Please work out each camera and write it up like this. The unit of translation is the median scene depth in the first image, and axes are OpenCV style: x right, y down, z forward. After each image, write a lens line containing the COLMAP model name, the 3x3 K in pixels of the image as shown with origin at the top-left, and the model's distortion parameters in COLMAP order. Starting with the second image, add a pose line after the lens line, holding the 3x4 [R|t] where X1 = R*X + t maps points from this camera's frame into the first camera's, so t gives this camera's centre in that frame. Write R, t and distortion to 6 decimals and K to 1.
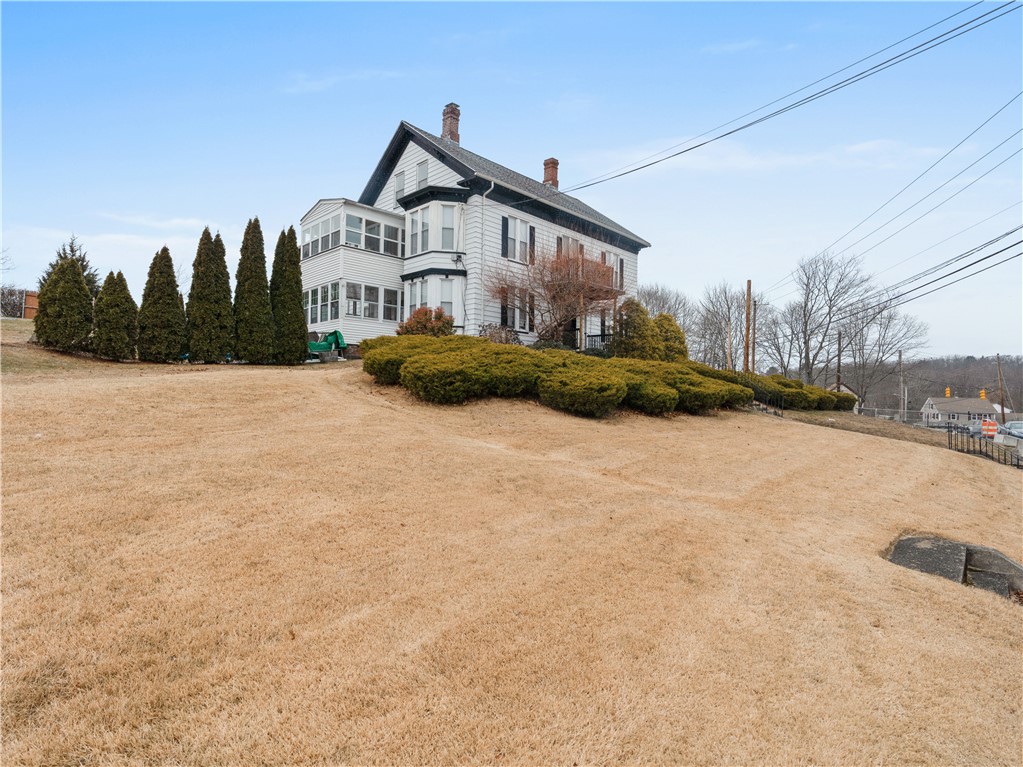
lens RADIAL K [[525.8, 0, 511.5], [0, 525.8, 383.5], [0, 0, 1]] dist [-0.002539, 0.000727]
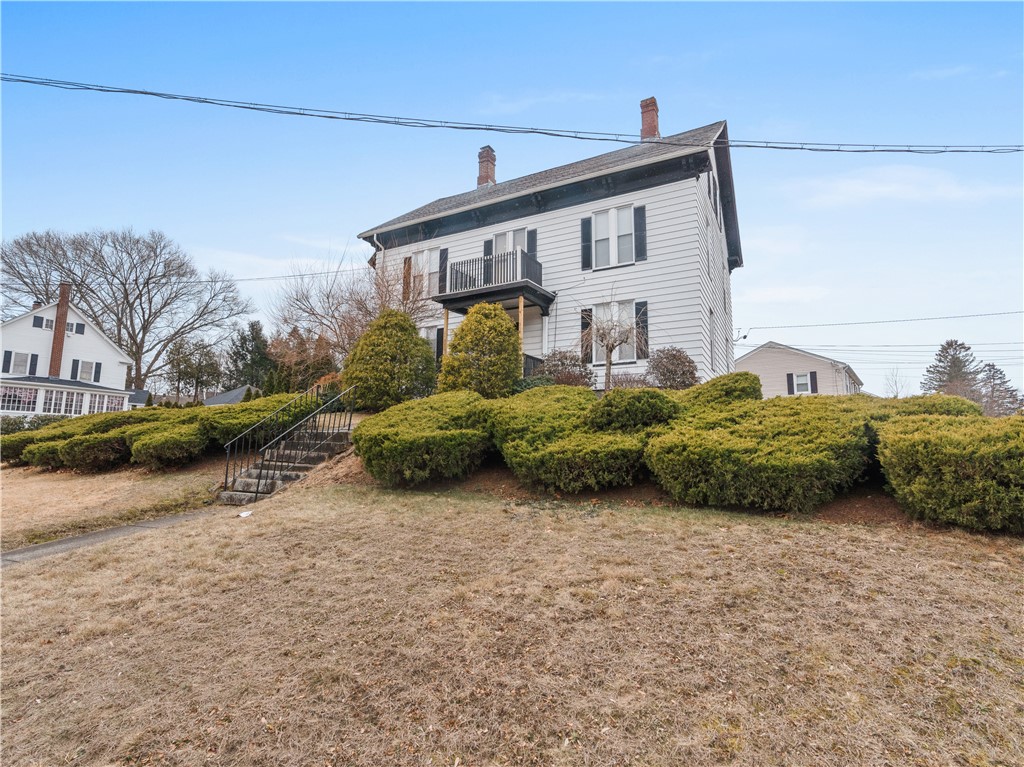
lens RADIAL K [[526.3, 0, 512.0], [0, 526.3, 383.5], [0, 0, 1]] dist [-0.002539, 0.000727]
pose [[0.255814, -0.129544, -0.958007, 0.665242], [0.016724, 0.991426, -0.129597, 0.021255], [0.966581, 0.017131, 0.255787, 0.700025]]
